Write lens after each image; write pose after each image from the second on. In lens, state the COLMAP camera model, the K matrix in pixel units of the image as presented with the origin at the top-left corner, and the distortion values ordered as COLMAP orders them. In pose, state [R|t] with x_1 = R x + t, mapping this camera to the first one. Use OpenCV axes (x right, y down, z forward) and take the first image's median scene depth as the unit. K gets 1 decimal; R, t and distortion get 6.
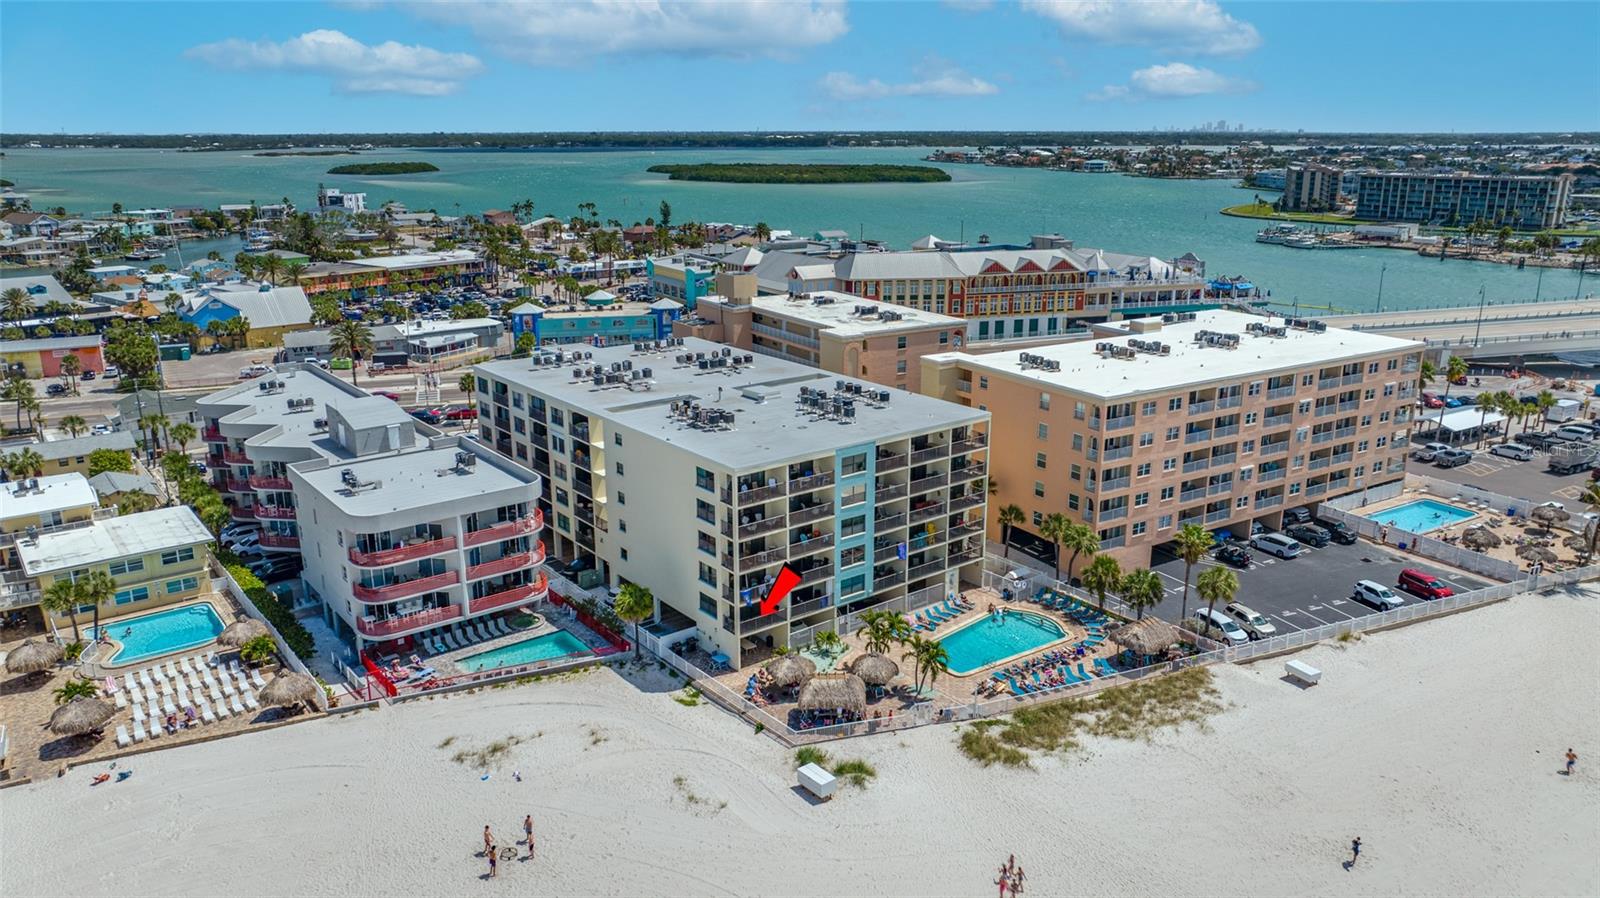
lens RADIAL K [[1129.9, 0, 800.0], [0, 1129.9, 449.0], [0, 0, 1]] dist [-0.013850, -0.005369]
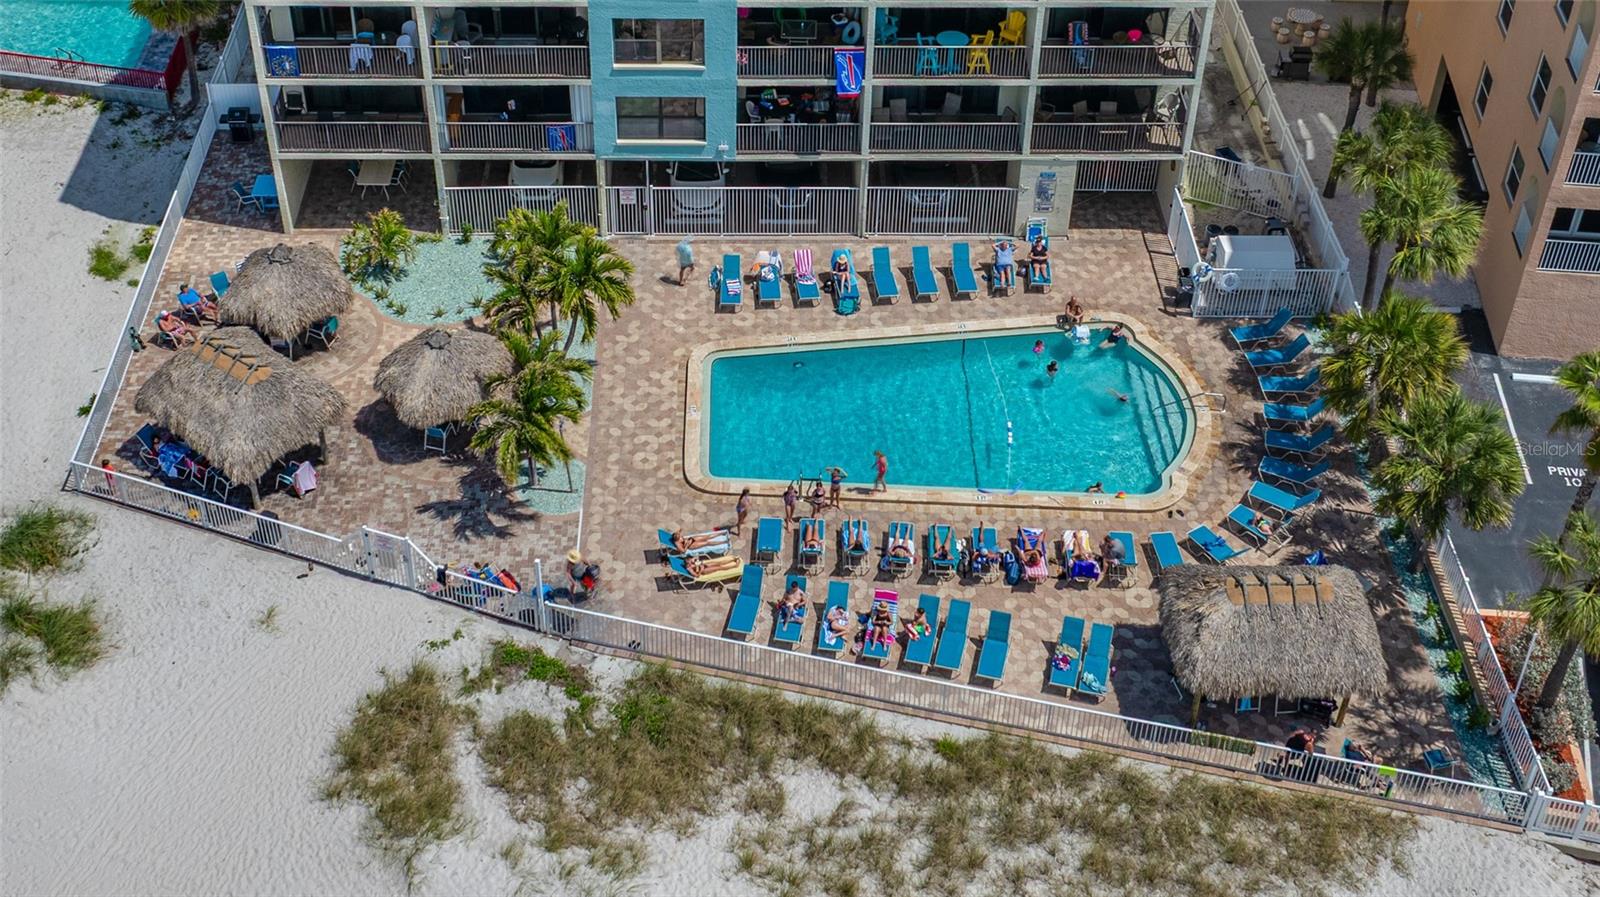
lens RADIAL K [[1946.5, 0, 752.0], [0, 1946.5, 337.6], [0, 0, 1]] dist [-0.013482, -0.034929]
pose [[0.794210, 0.389325, -0.466537, 0.347055], [-0.173803, 0.881252, 0.439531, -0.084463], [0.582257, -0.267994, 0.767565, 0.476304]]
